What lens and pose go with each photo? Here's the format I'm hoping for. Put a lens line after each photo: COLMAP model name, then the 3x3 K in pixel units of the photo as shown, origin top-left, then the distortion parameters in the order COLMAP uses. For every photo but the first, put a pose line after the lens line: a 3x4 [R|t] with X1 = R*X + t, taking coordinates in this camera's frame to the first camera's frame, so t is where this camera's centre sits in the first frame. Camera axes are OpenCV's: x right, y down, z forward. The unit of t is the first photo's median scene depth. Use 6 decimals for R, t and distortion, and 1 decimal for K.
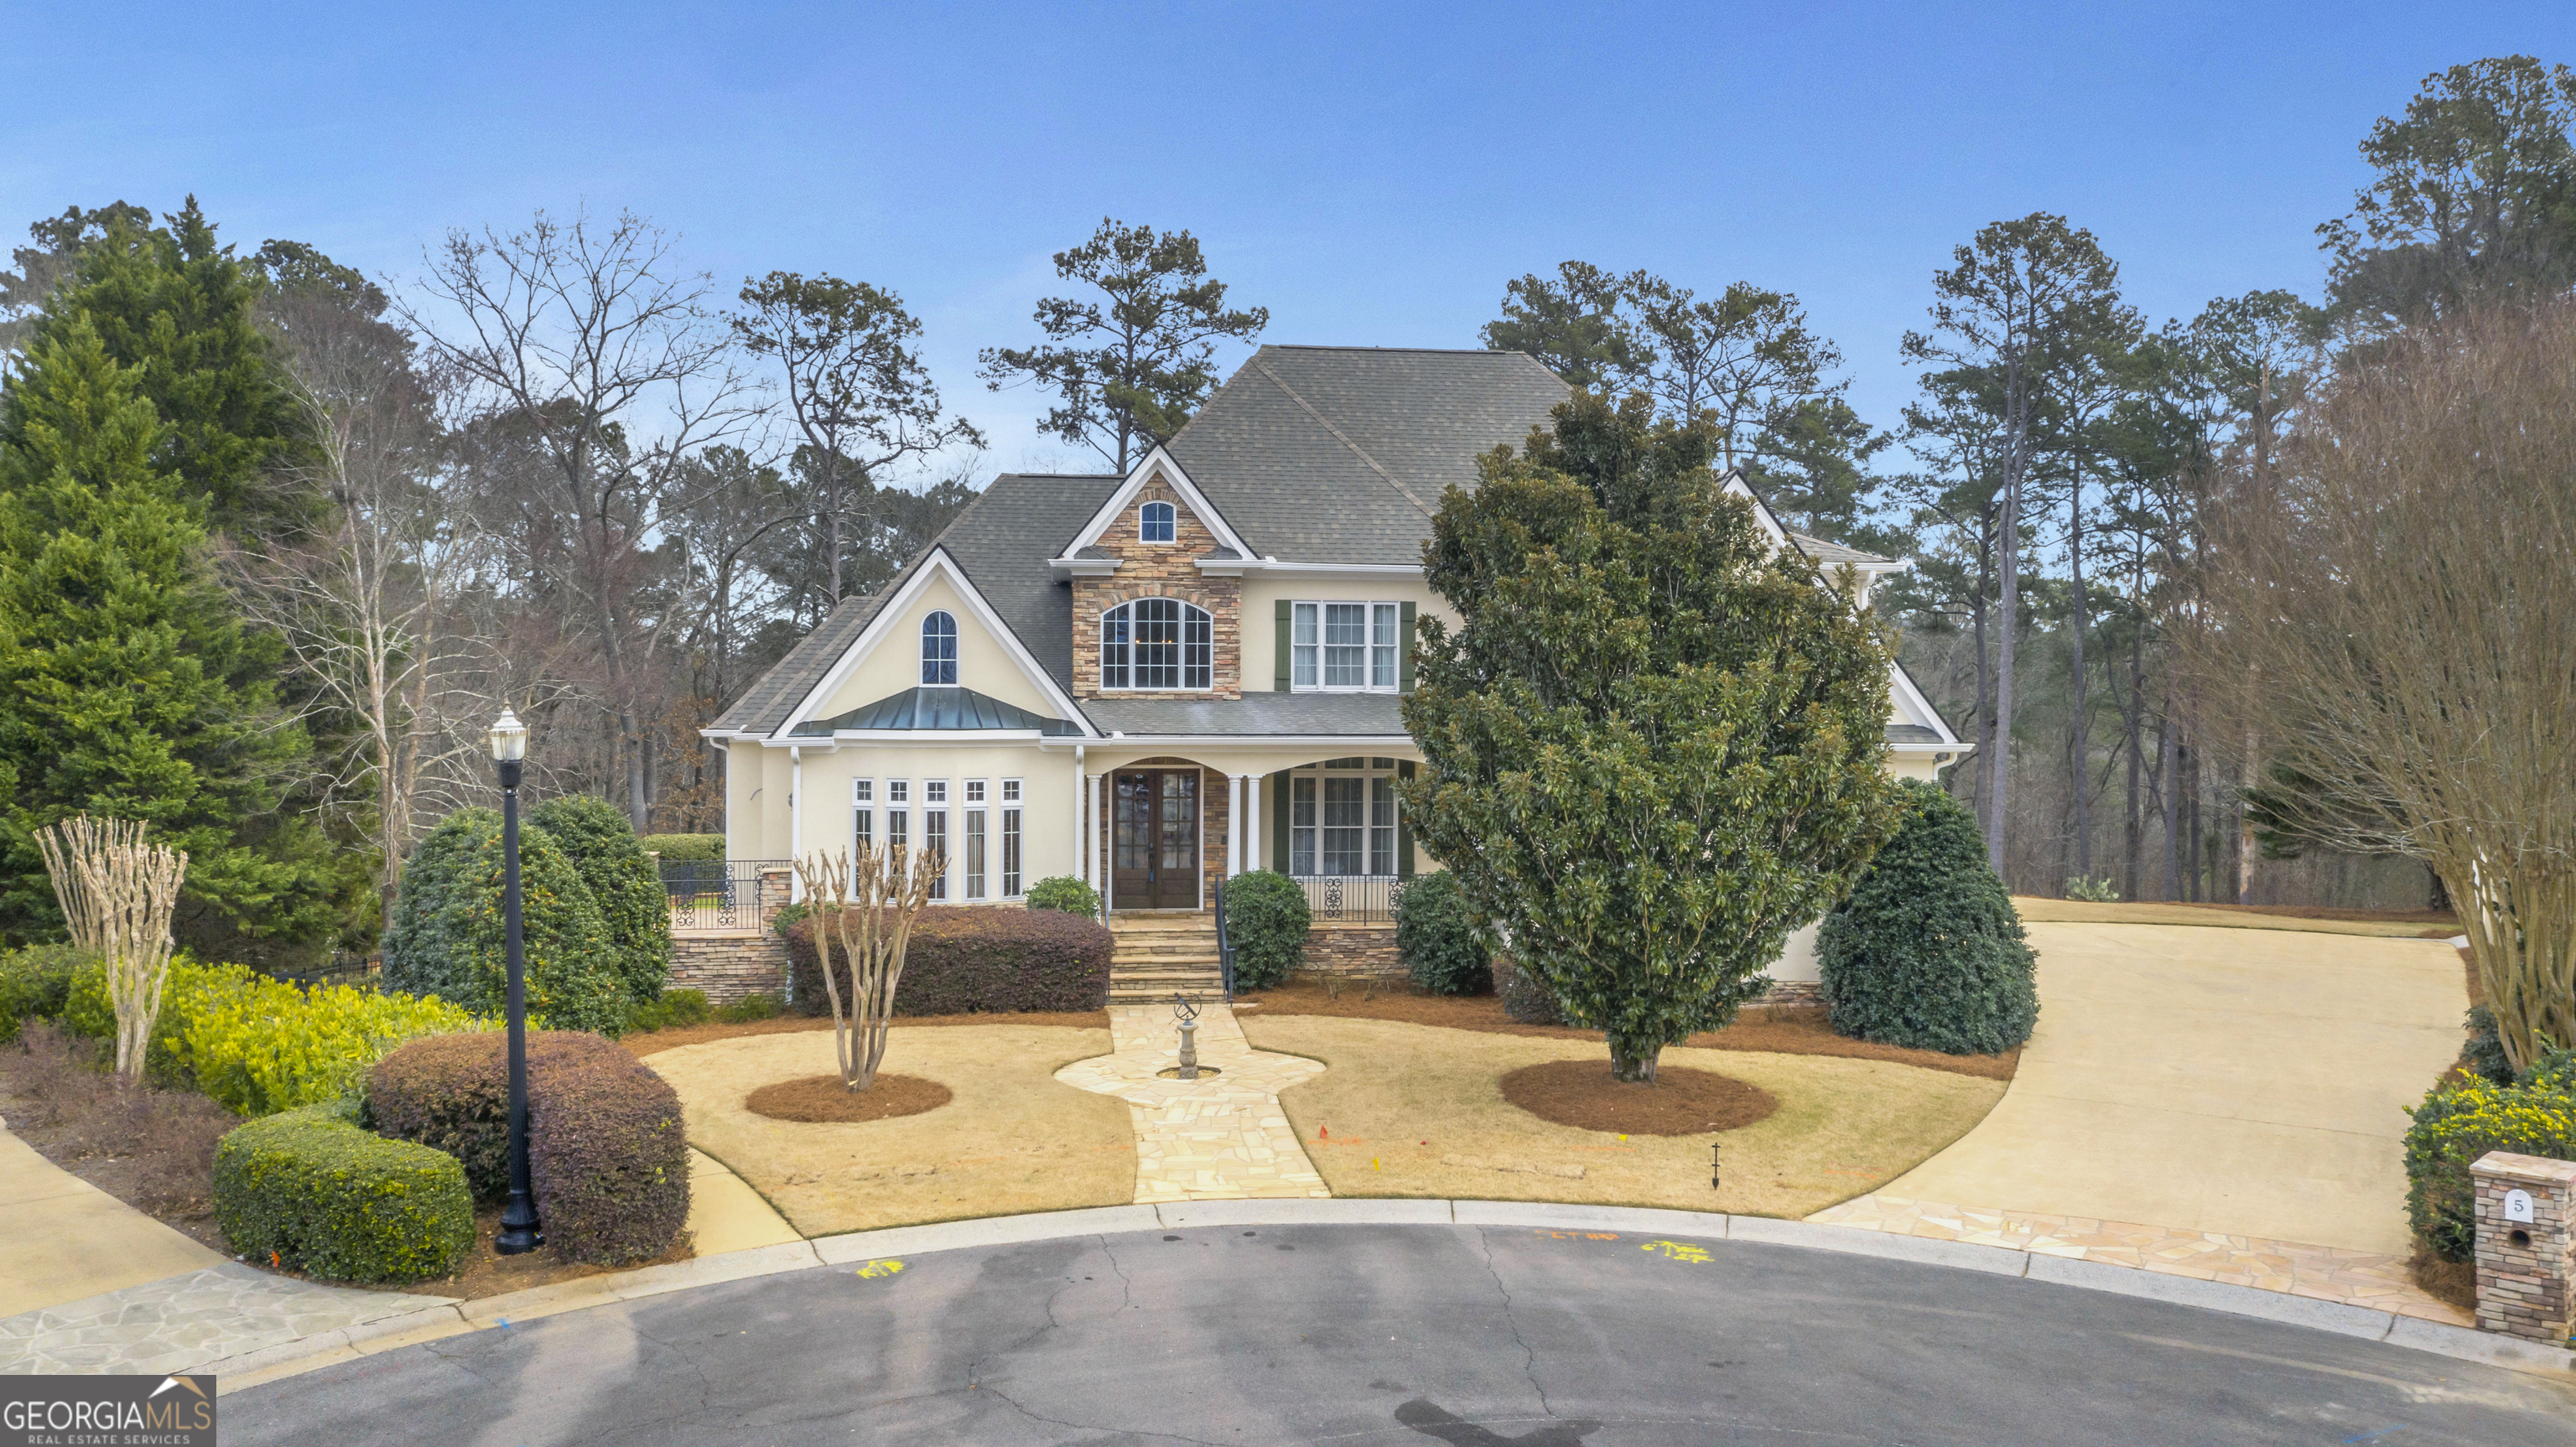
lens RADIAL K [[2033.5, 0, 1288.0], [0, 2033.5, 723.5], [0, 0, 1]] dist [-0.025235, 0.013802]
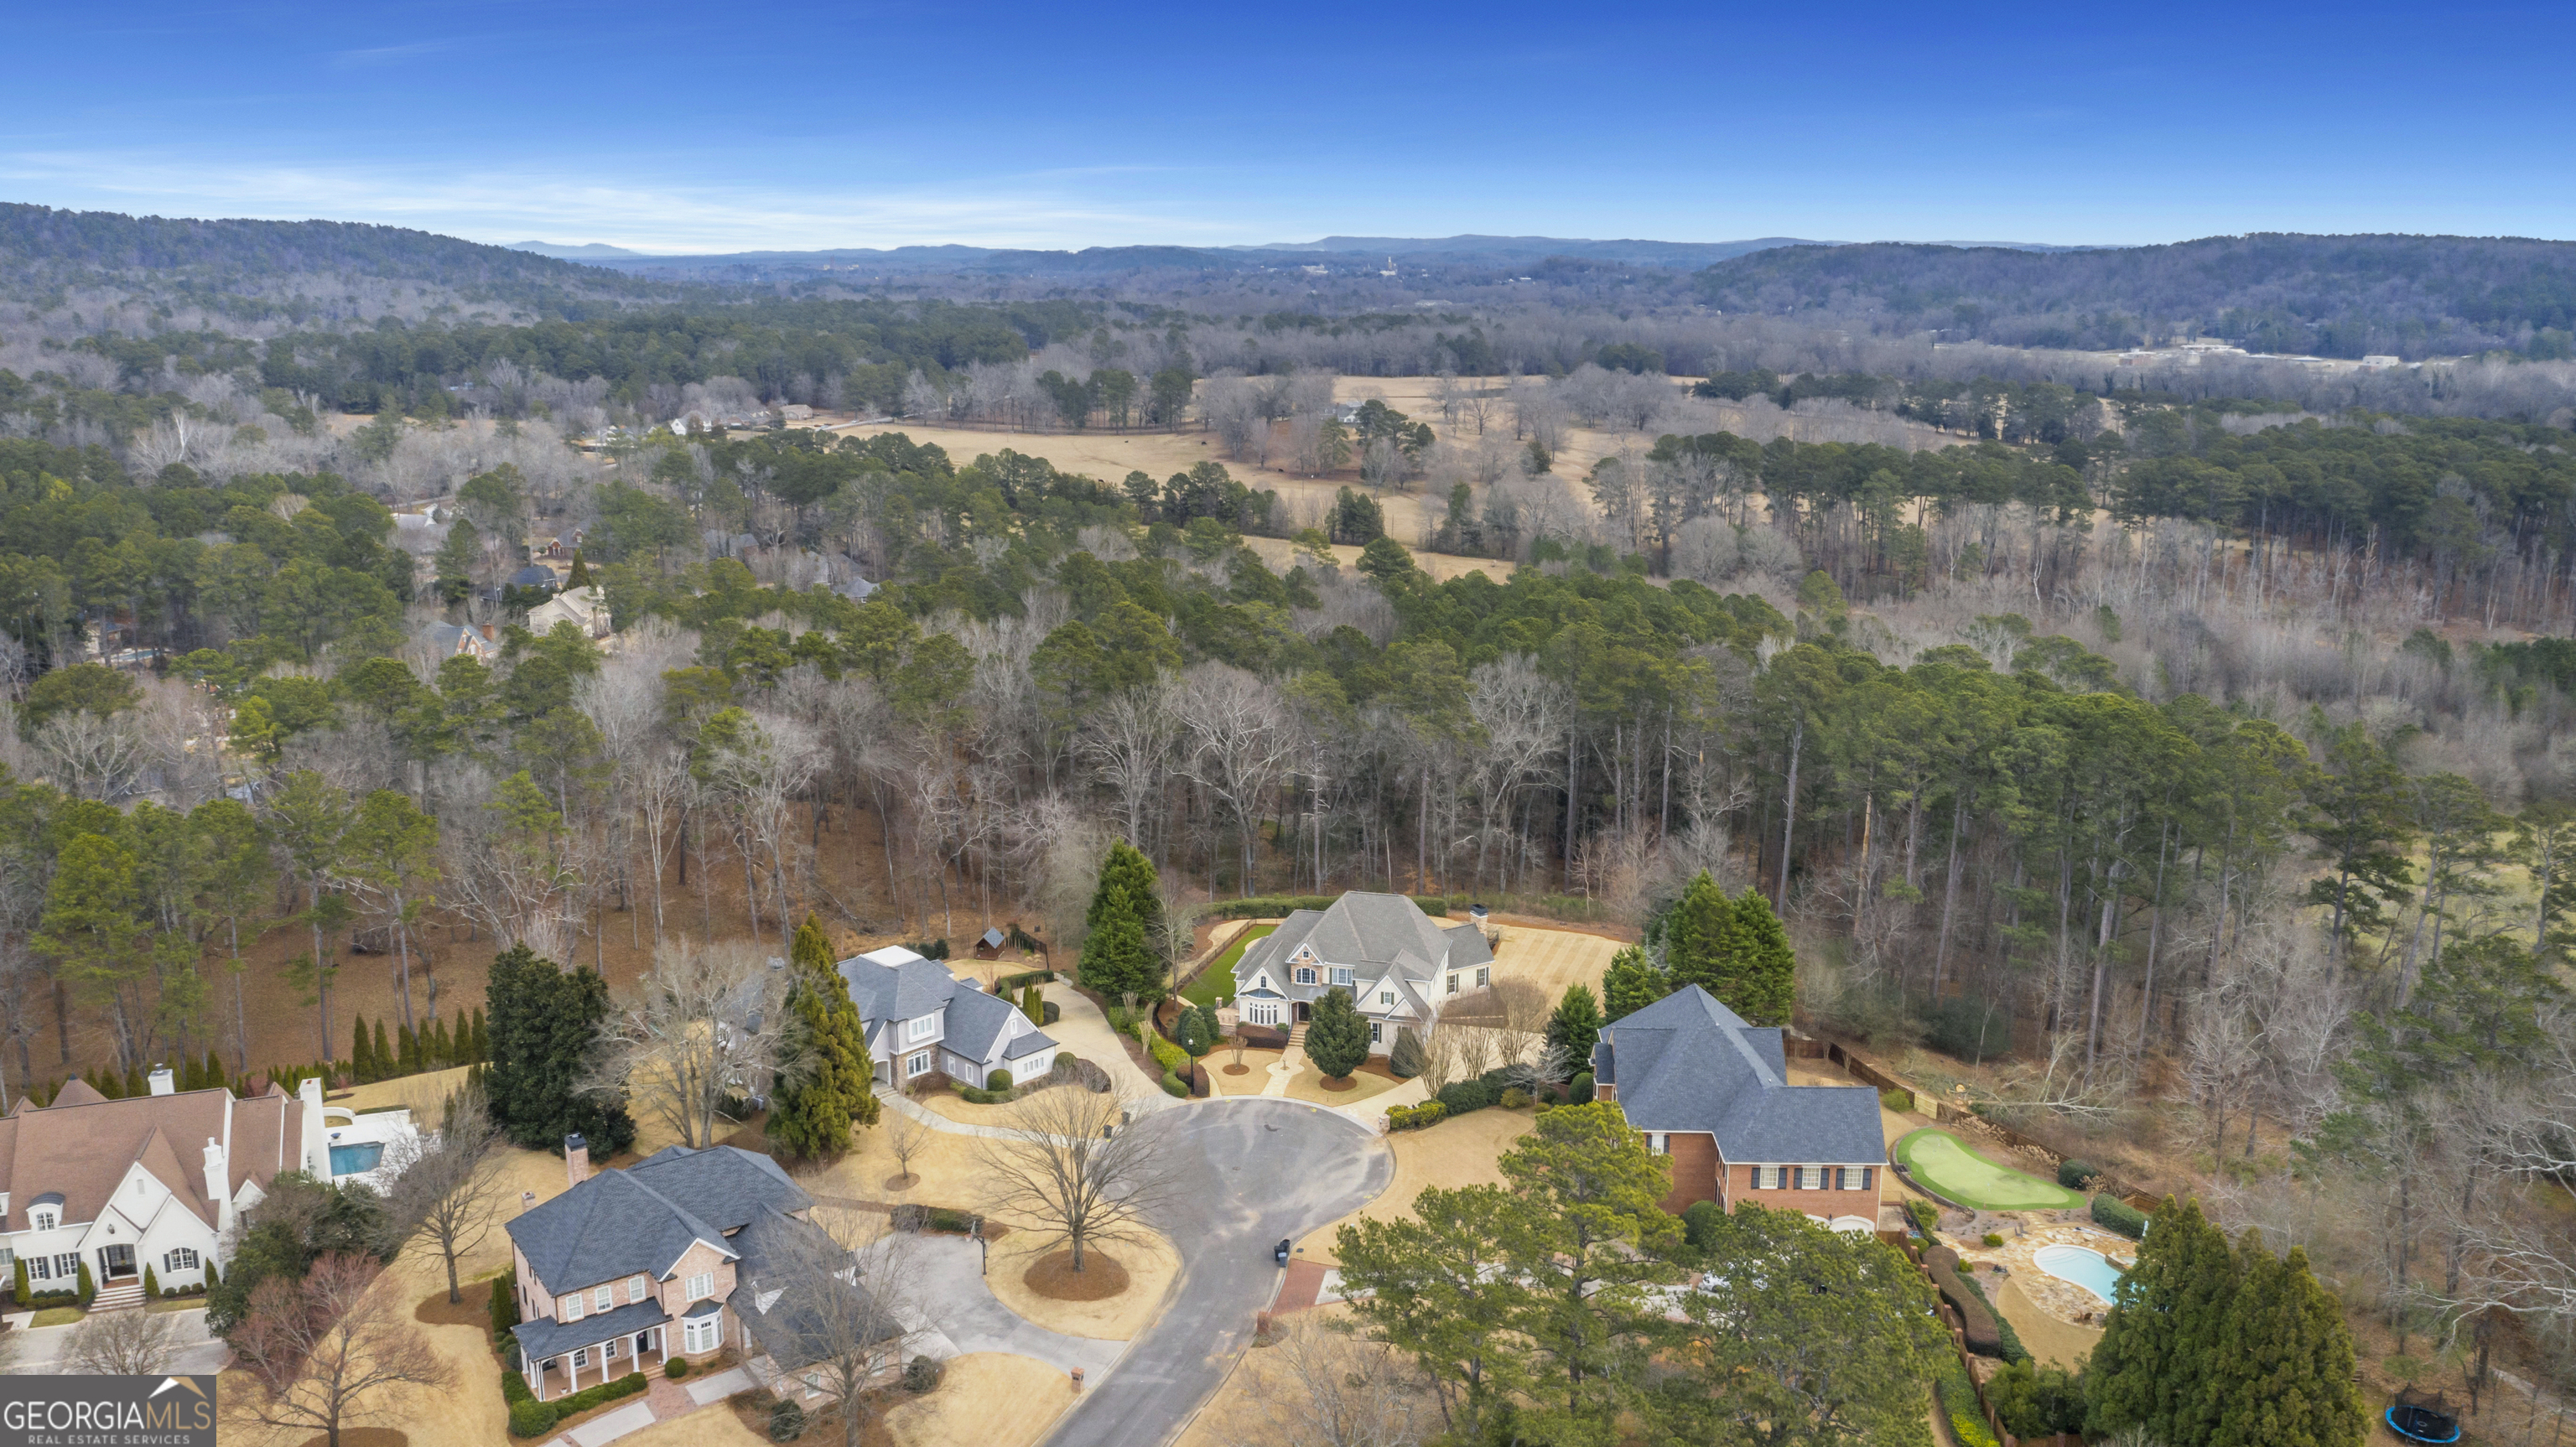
lens RADIAL K [[2033.5, 0, 1288.0], [0, 2033.5, 723.5], [0, 0, 1]] dist [-0.025235, 0.013802]
pose [[0.940357, 0.071291, -0.332637, 1.759206], [-0.000184, 0.977902, 0.209063, -1.956499], [0.340190, -0.196532, 0.919590, -4.140273]]
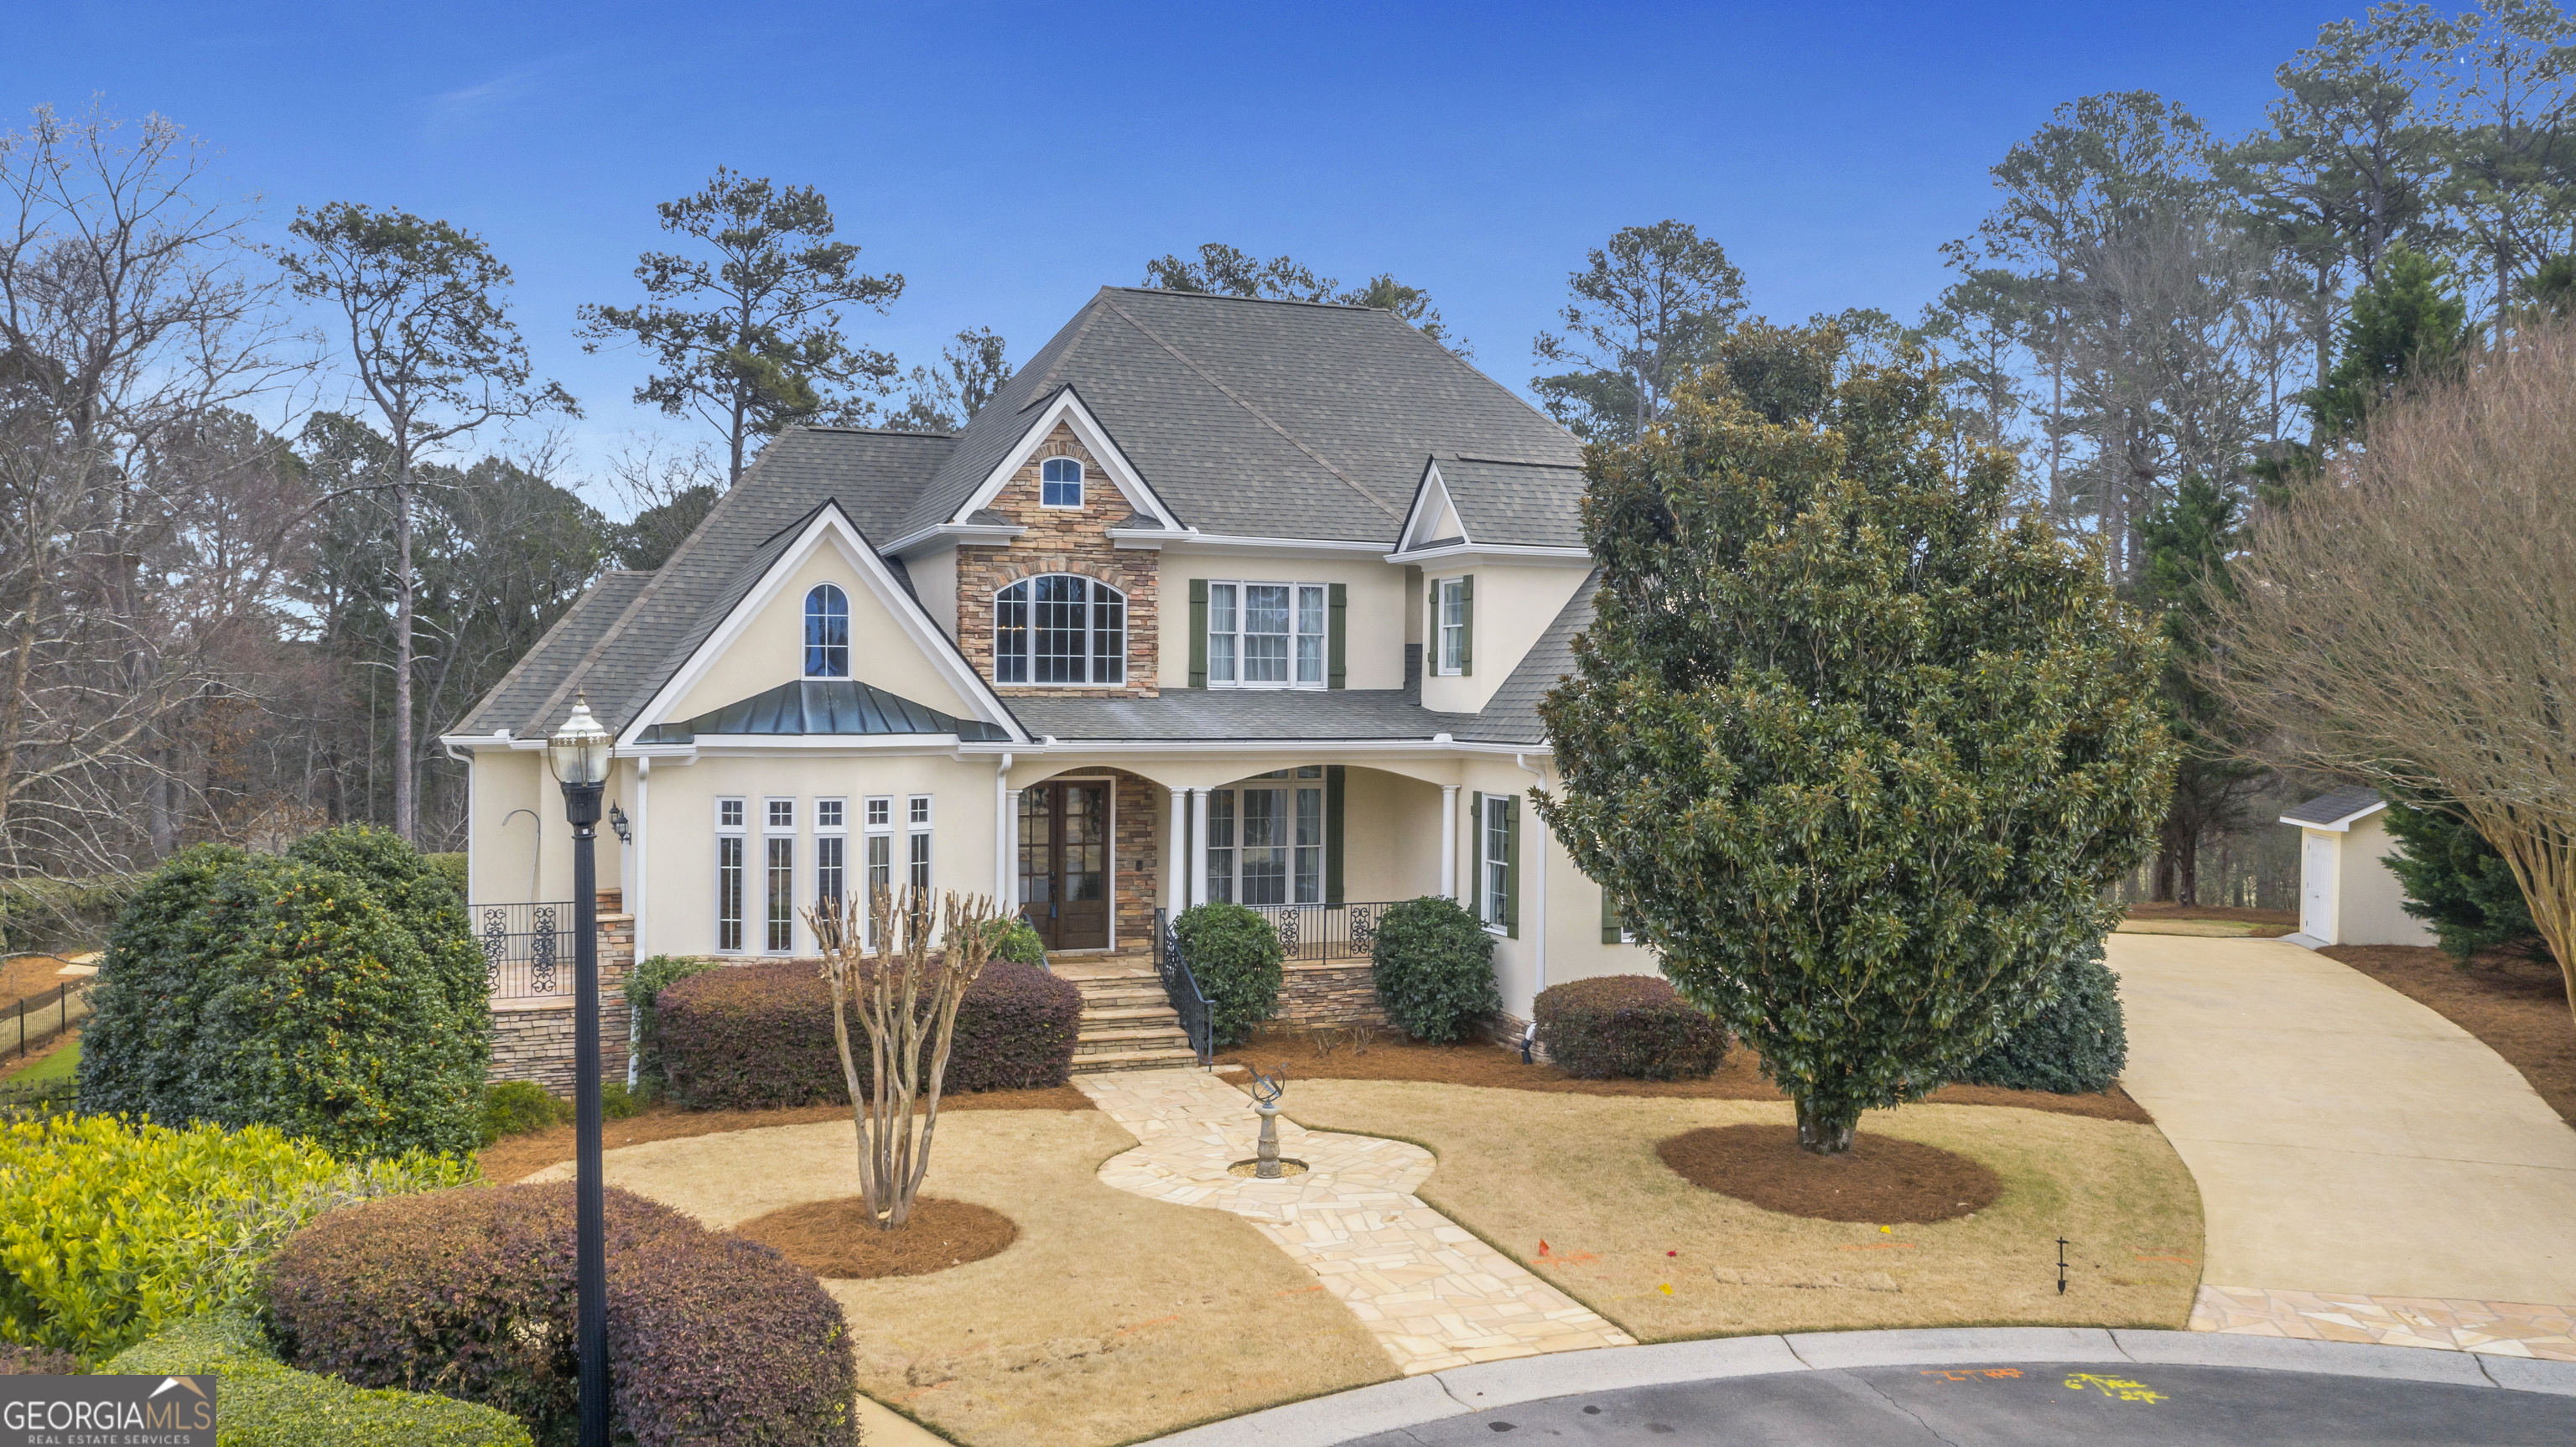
lens RADIAL K [[2033.5, 0, 1288.0], [0, 2033.5, 723.5], [0, 0, 1]] dist [-0.025235, 0.013802]
pose [[0.969259, -0.002649, 0.246028, -0.189832], [0.003009, 0.999995, -0.001086, 0.000130], [-0.246024, 0.001792, 0.969262, 0.188268]]
